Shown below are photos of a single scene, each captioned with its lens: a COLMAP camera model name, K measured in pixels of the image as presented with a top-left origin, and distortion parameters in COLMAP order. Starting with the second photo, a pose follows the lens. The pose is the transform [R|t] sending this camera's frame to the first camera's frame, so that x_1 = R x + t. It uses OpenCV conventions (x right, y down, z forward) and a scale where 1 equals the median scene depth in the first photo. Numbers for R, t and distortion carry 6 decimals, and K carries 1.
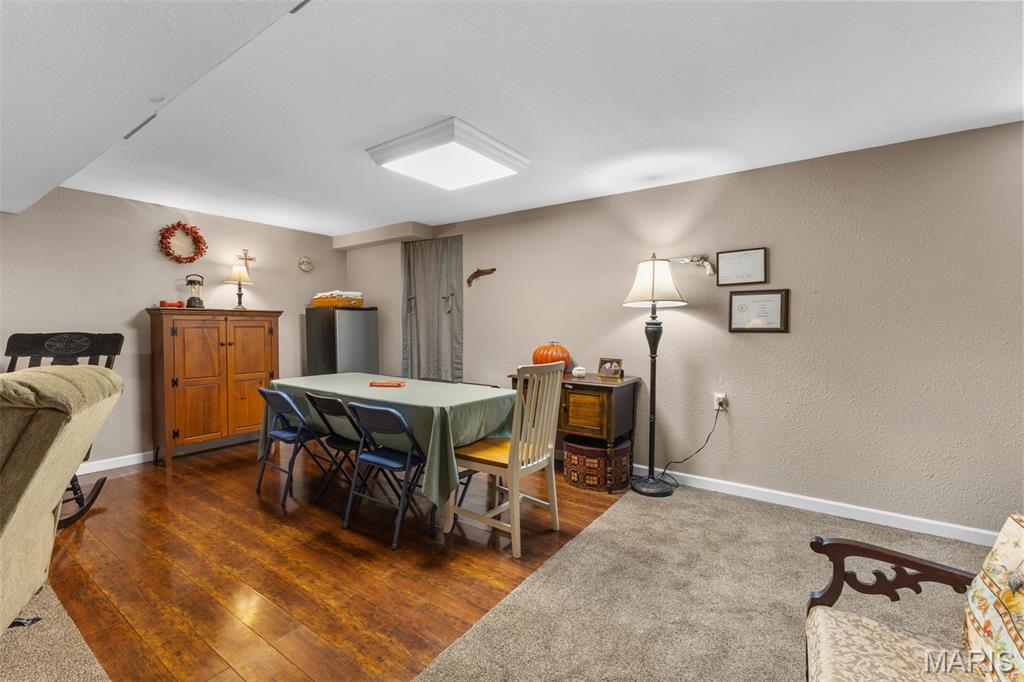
lens RADIAL K [[445.3, 0, 510.1], [0, 445.3, 338.7], [0, 0, 1]] dist [0.008136, -0.001846]
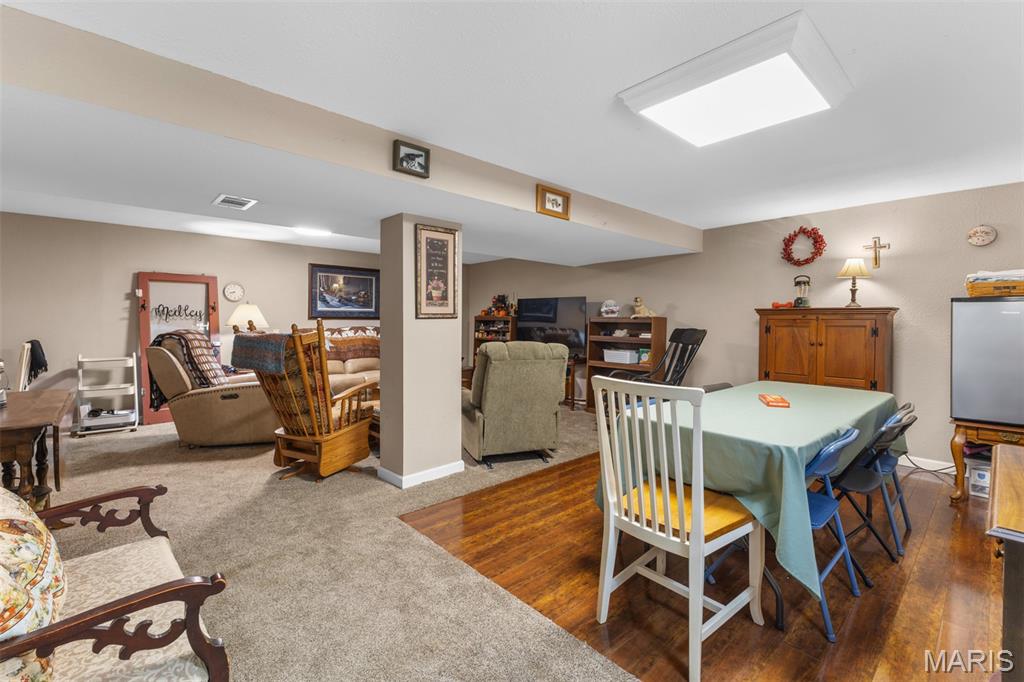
lens RADIAL K [[445.3, 0, 511.2], [0, 445.3, 336.7], [0, 0, 1]] dist [0.008136, -0.001846]
pose [[-0.220772, 0.031151, -0.974828, 0.465937], [-0.035061, 0.998590, 0.039850, -0.019739], [0.974695, 0.042976, -0.219369, 0.582836]]
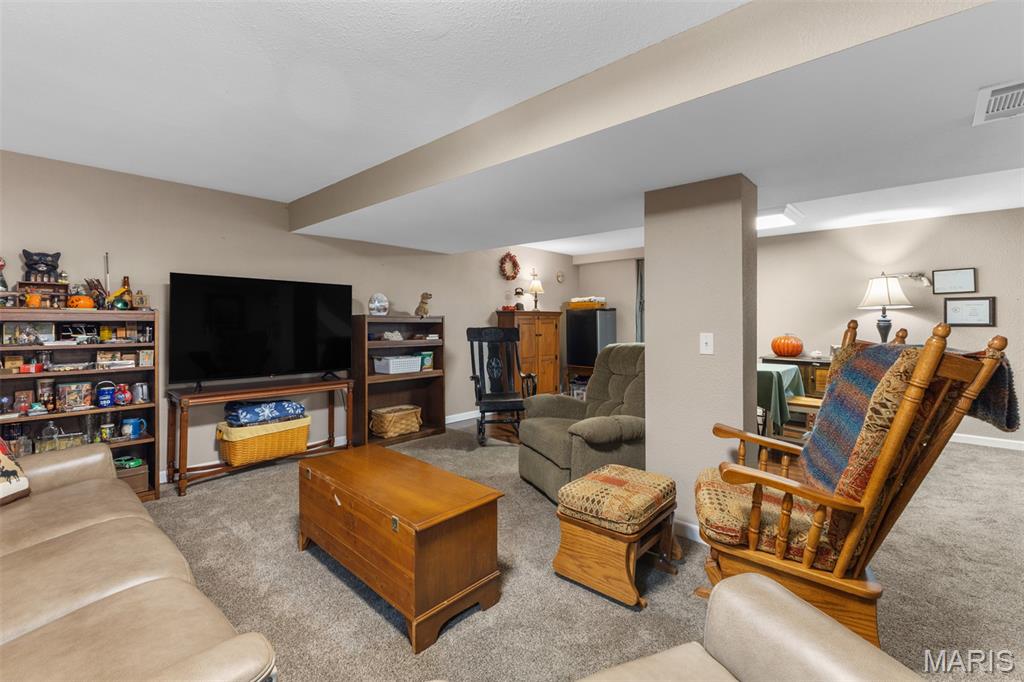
lens RADIAL K [[445.3, 0, 512.4], [0, 445.3, 321.4], [0, 0, 1]] dist [0.008136, -0.001846]
pose [[0.992675, -0.002957, -0.120780, -0.558192], [-0.000259, 0.999646, -0.026606, 0.006351], [0.120816, 0.026443, 0.992323, -0.466965]]
